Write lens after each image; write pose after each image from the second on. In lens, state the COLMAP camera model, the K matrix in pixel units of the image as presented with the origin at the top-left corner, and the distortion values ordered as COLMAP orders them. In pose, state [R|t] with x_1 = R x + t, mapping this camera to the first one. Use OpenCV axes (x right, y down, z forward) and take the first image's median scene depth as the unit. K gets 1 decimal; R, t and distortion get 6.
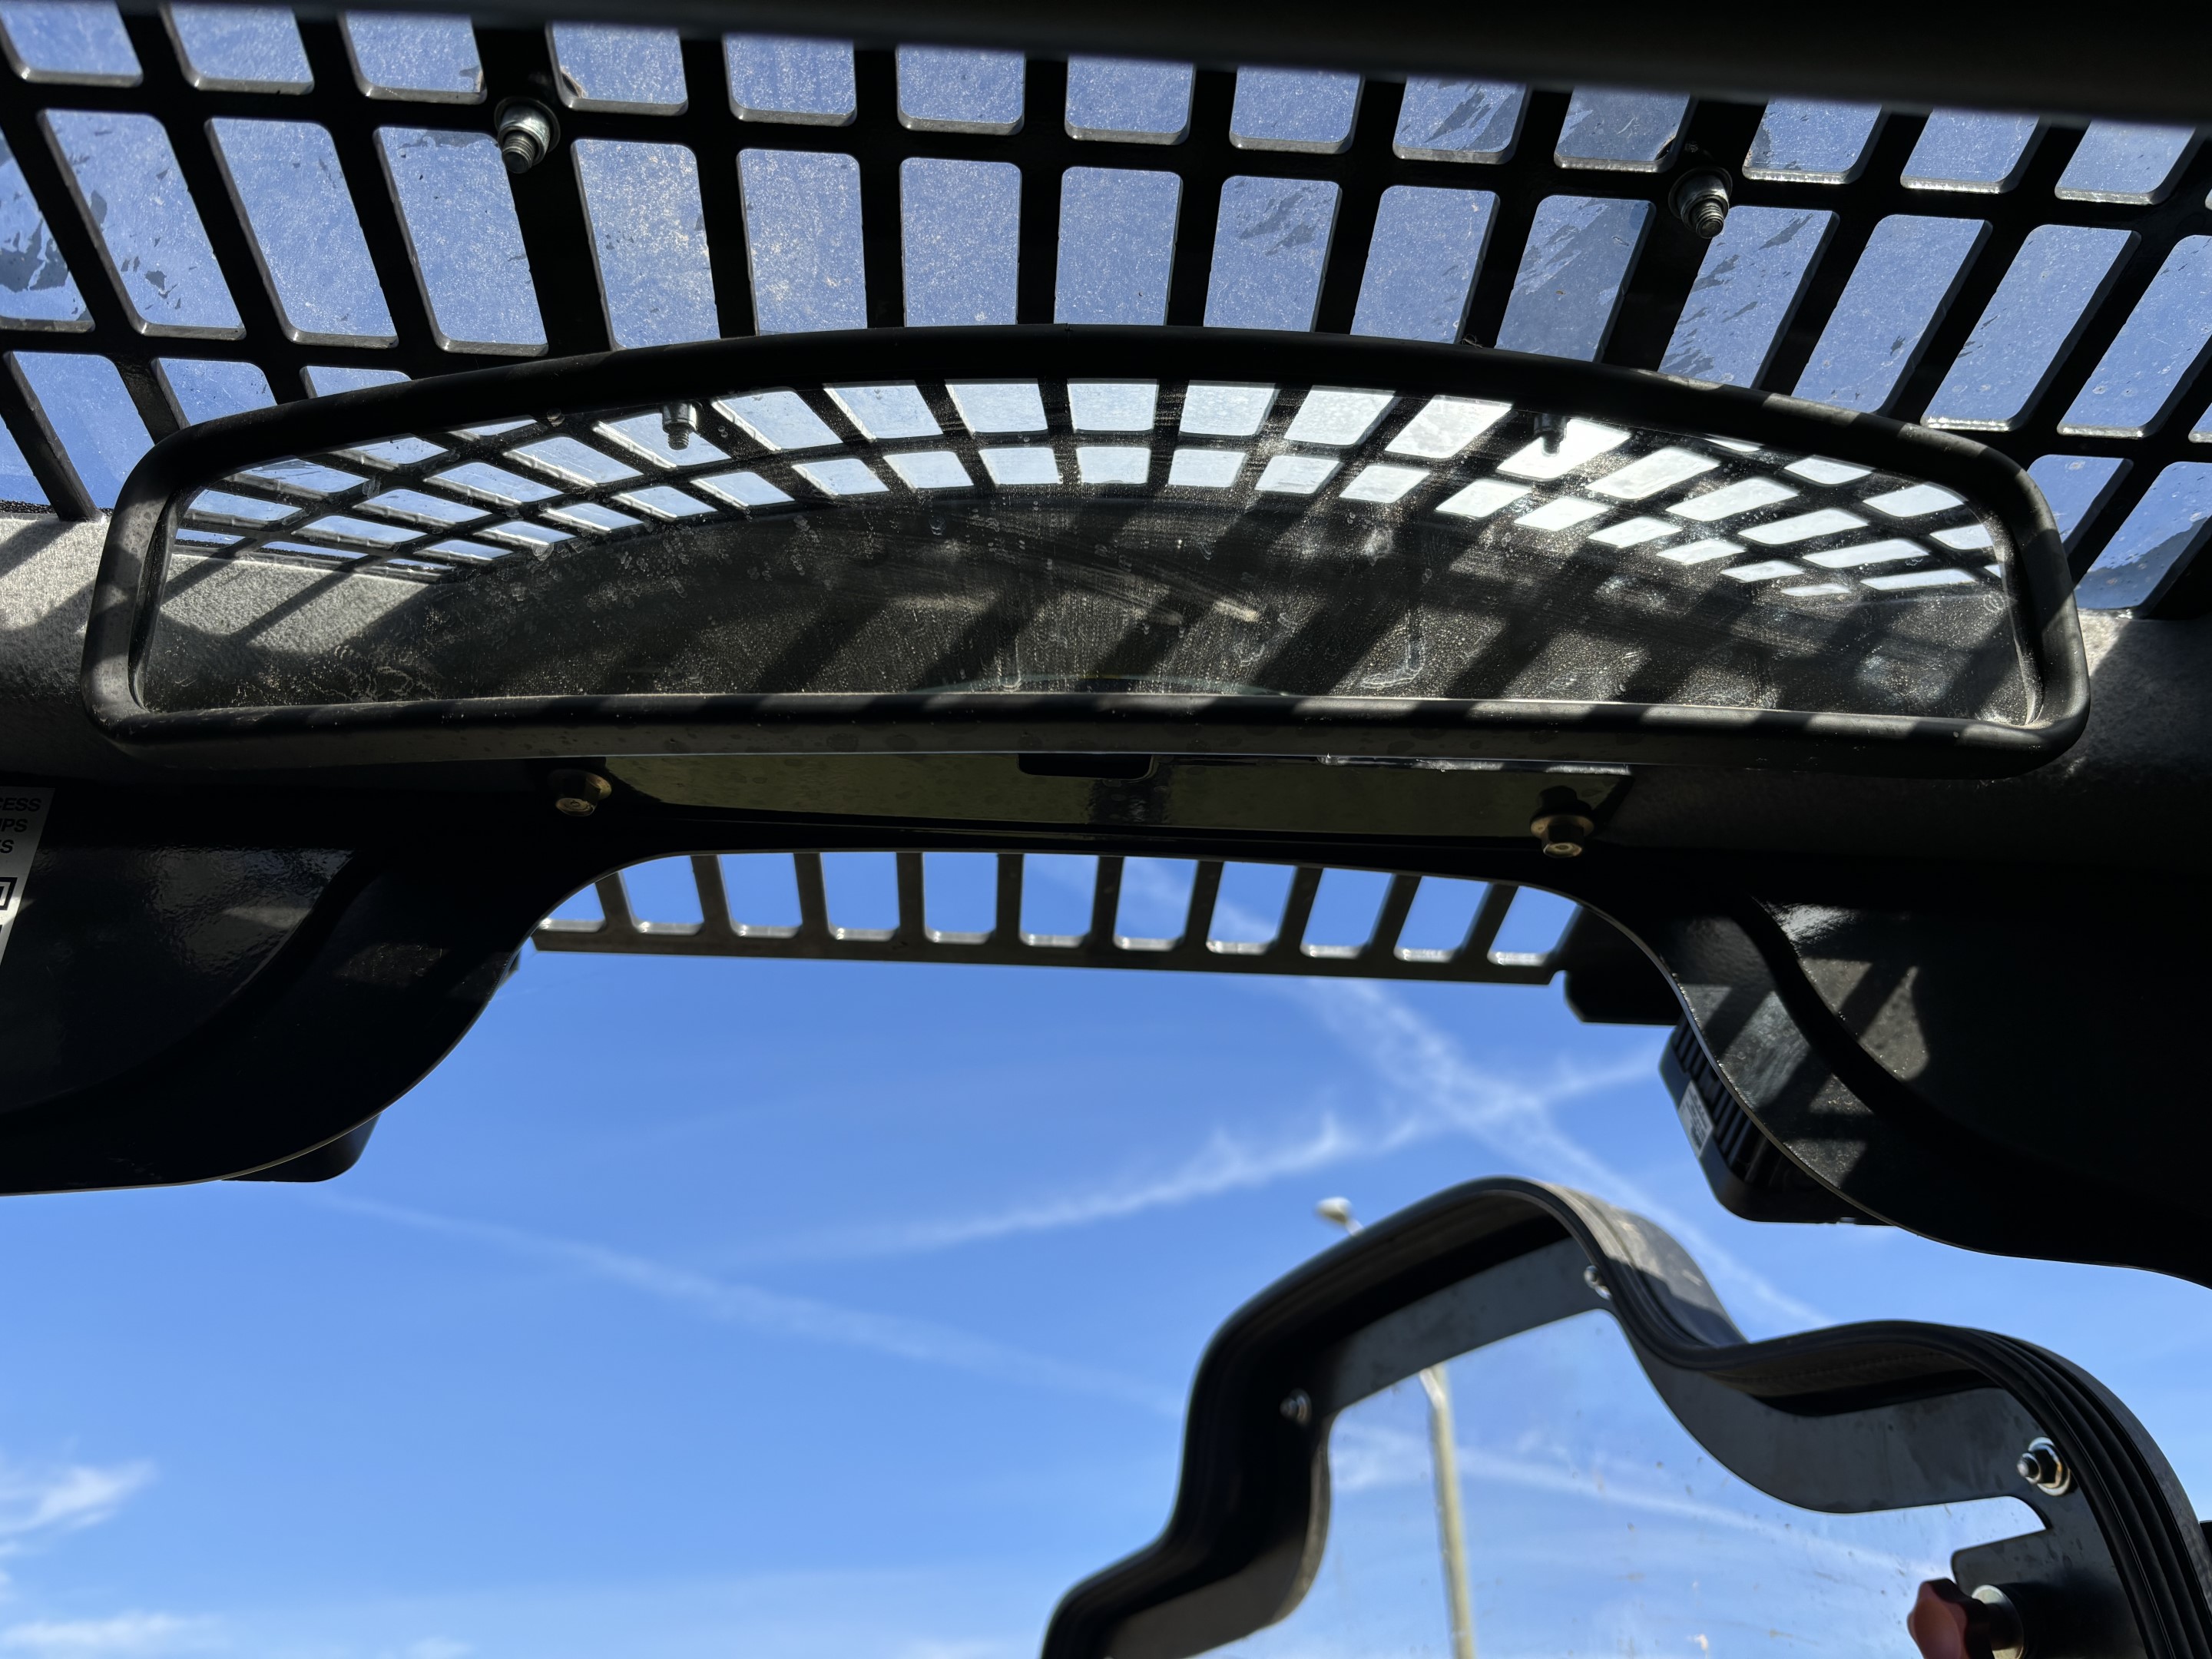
lens RADIAL K [[1717.6, 0, 1114.2], [0, 1717.6, 876.1], [0, 0, 1]] dist [0.048048, -0.072104]
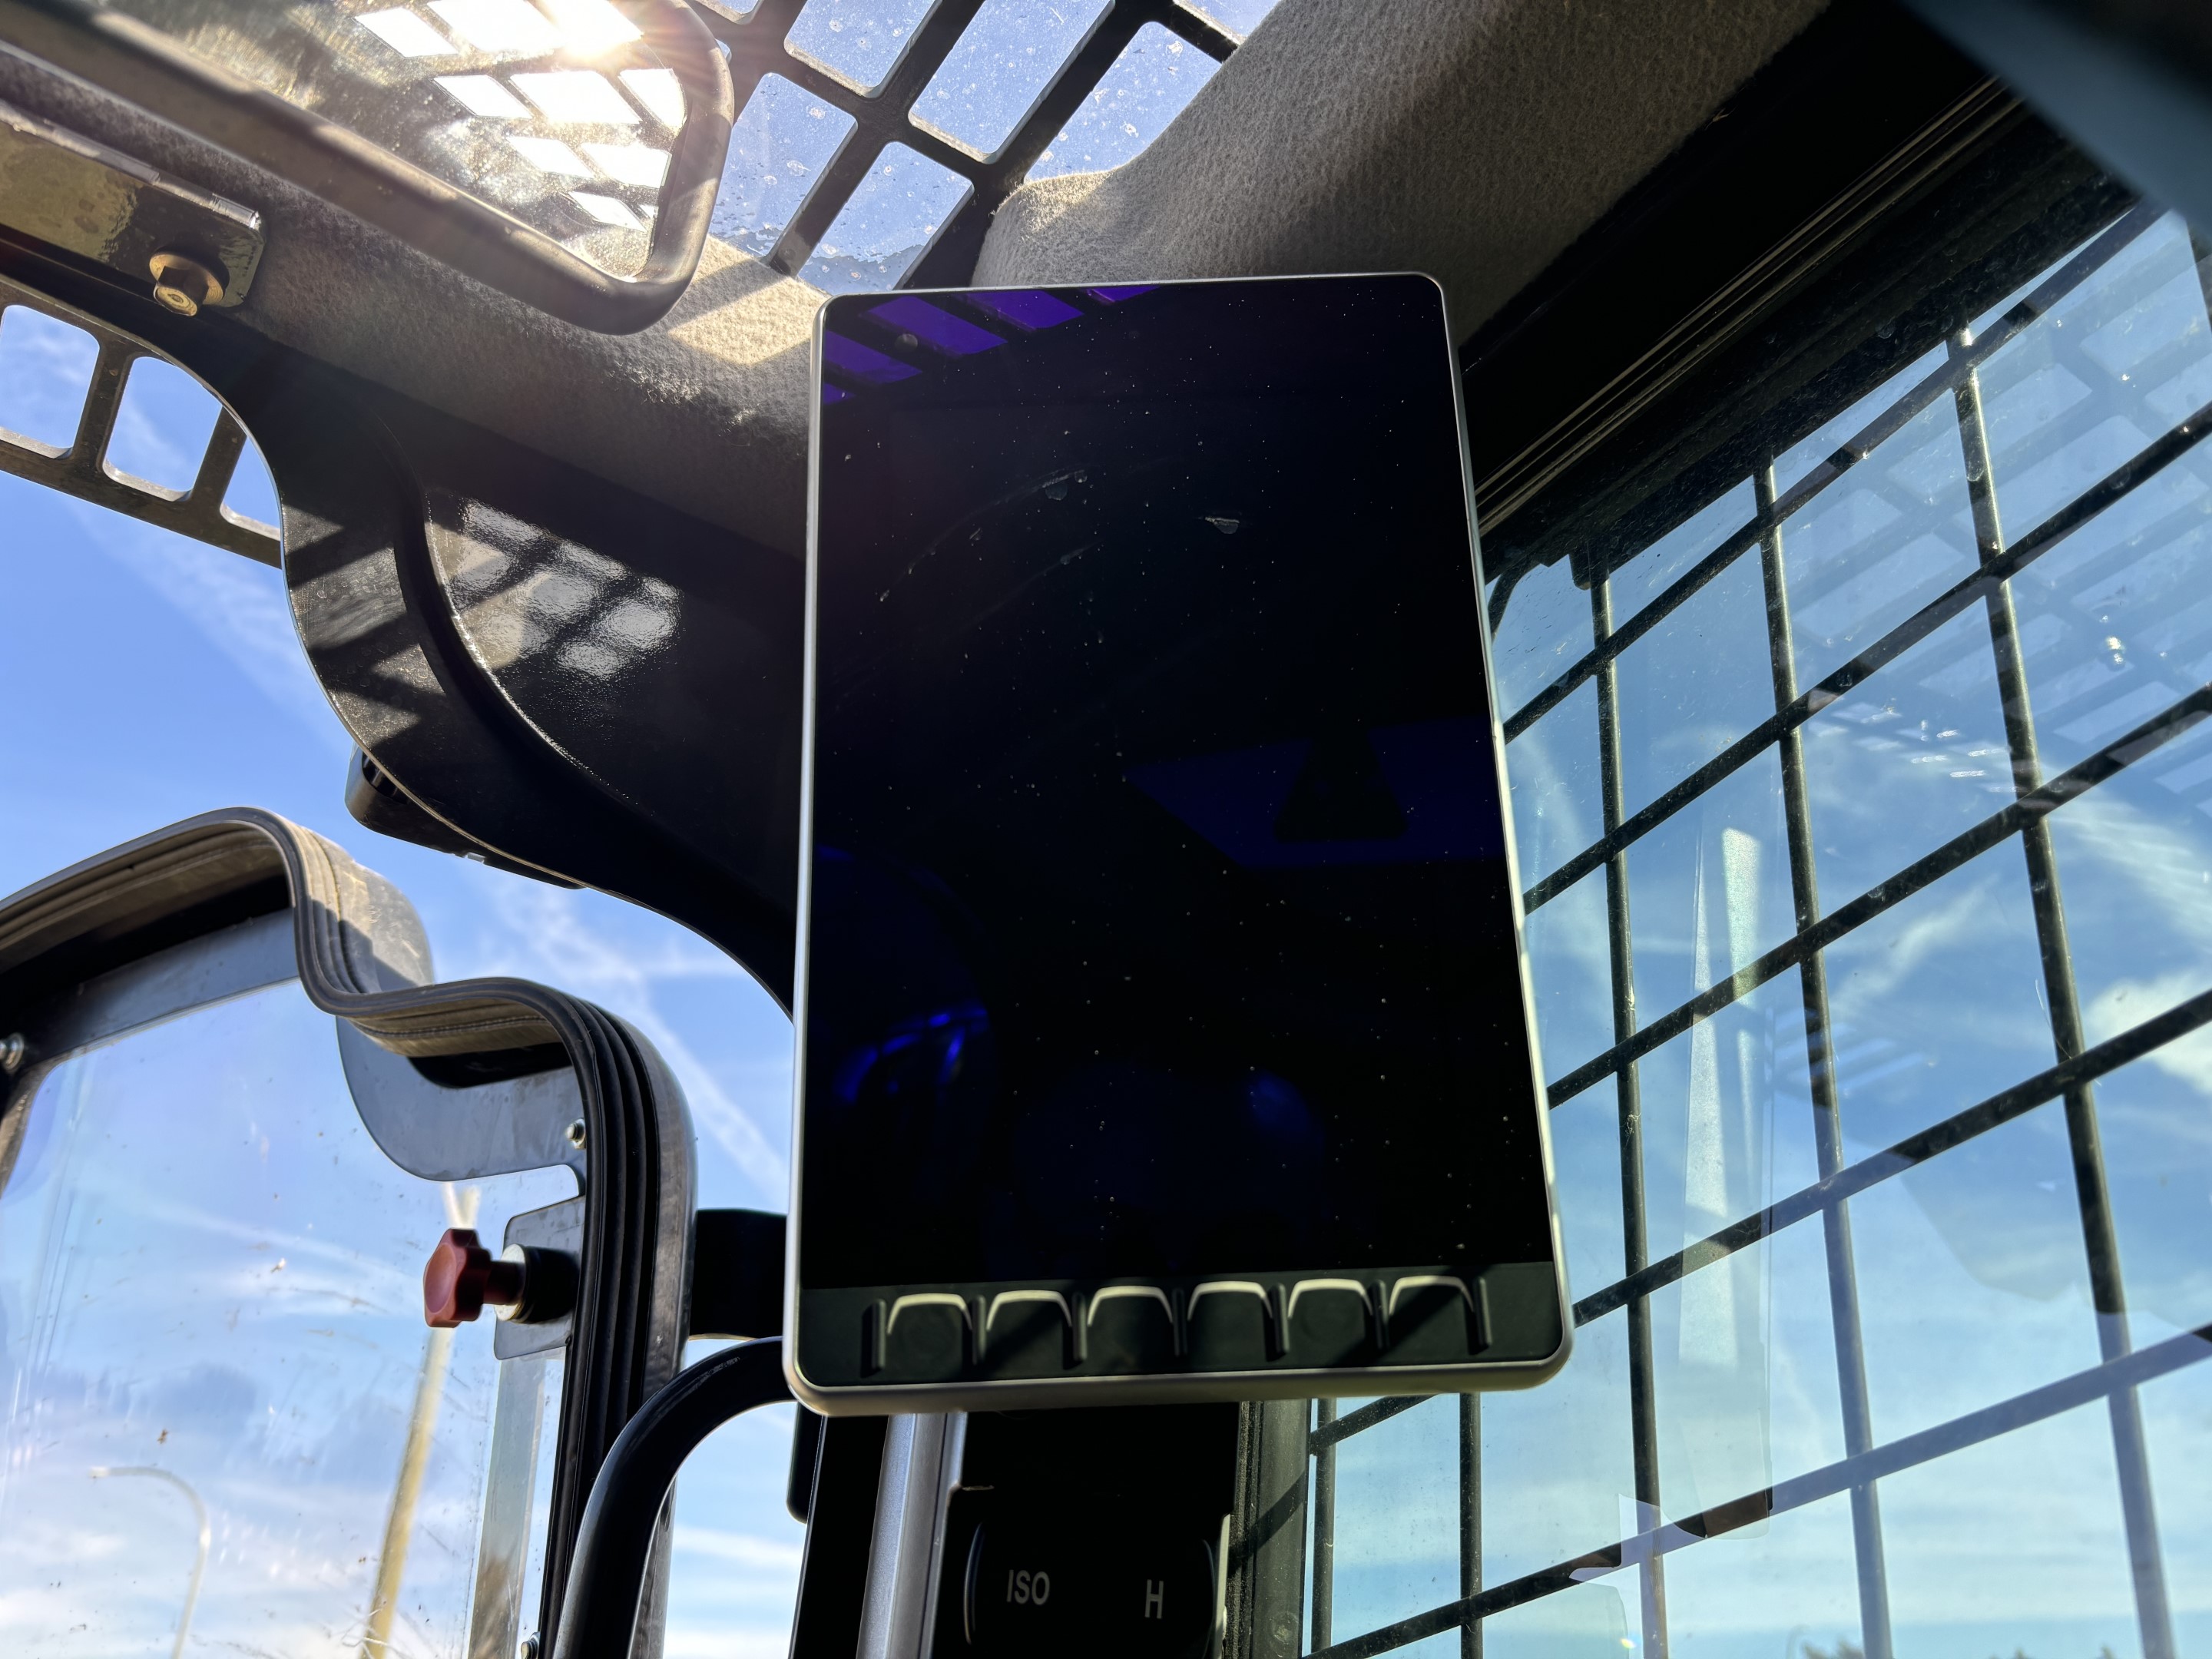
lens RADIAL K [[1717.6, 0, 1114.2], [0, 1717.6, 876.1], [0, 0, 1]] dist [0.048048, -0.072104]
pose [[0.862028, 0.264020, 0.432667, 0.323825], [-0.290195, 0.956950, -0.005771, 0.114684], [-0.415565, -0.120583, 0.901535, -0.015303]]
